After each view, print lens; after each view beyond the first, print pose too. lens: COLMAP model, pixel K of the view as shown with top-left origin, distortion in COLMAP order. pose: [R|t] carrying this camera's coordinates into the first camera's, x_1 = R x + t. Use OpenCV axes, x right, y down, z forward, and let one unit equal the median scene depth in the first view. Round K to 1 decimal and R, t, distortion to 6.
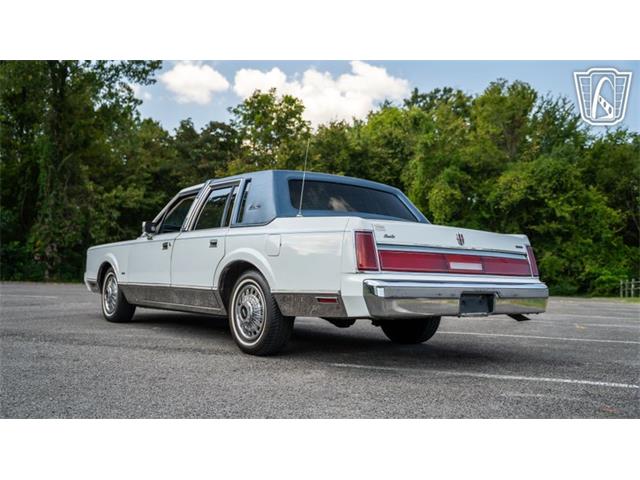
lens RADIAL K [[628.2, 0, 320.9], [0, 628.2, 241.2], [0, 0, 1]] dist [-0.072483, 0.213116]
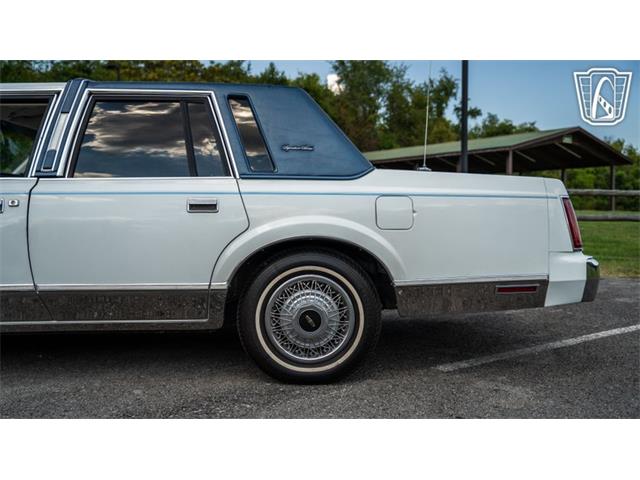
lens RADIAL K [[628.2, 0, 320.9], [0, 628.2, 241.2], [0, 0, 1]] dist [-0.072483, 0.213116]
pose [[0.576788, -0.068010, 0.814058, -0.075376], [-0.028152, 0.994281, 0.103014, -0.003417], [-0.816408, -0.082335, 0.571575, 0.079338]]
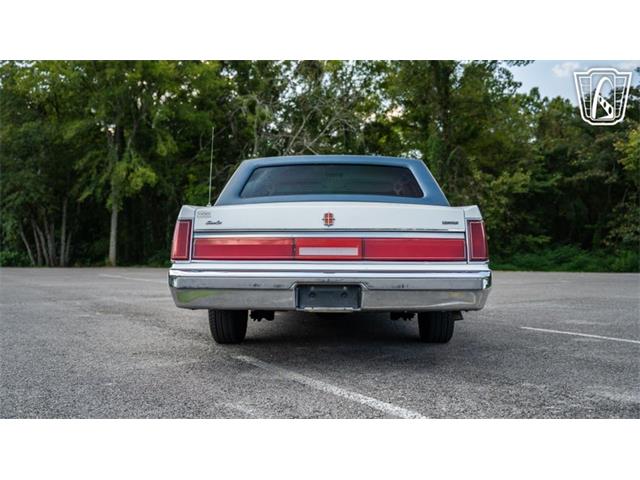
lens RADIAL K [[628.2, 0, 320.9], [0, 628.2, 241.2], [0, 0, 1]] dist [-0.072483, 0.213116]
pose [[0.769910, -0.041067, -0.636830, 0.083986], [0.055589, 0.998450, 0.002818, 0.002609], [0.635727, -0.037570, 0.770999, 0.038786]]
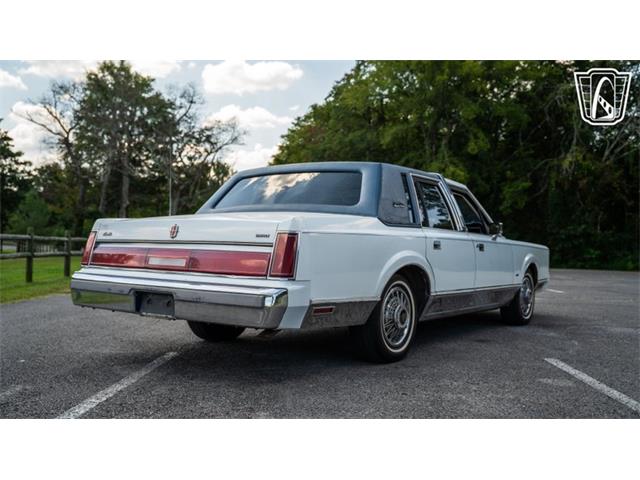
lens RADIAL K [[628.2, 0, 320.9], [0, 628.2, 241.2], [0, 0, 1]] dist [-0.072483, 0.213116]
pose [[0.303517, -0.030407, -0.952341, 0.127848], [0.039035, 0.999048, -0.019458, 0.004050], [0.952026, -0.031269, 0.304415, 0.104103]]
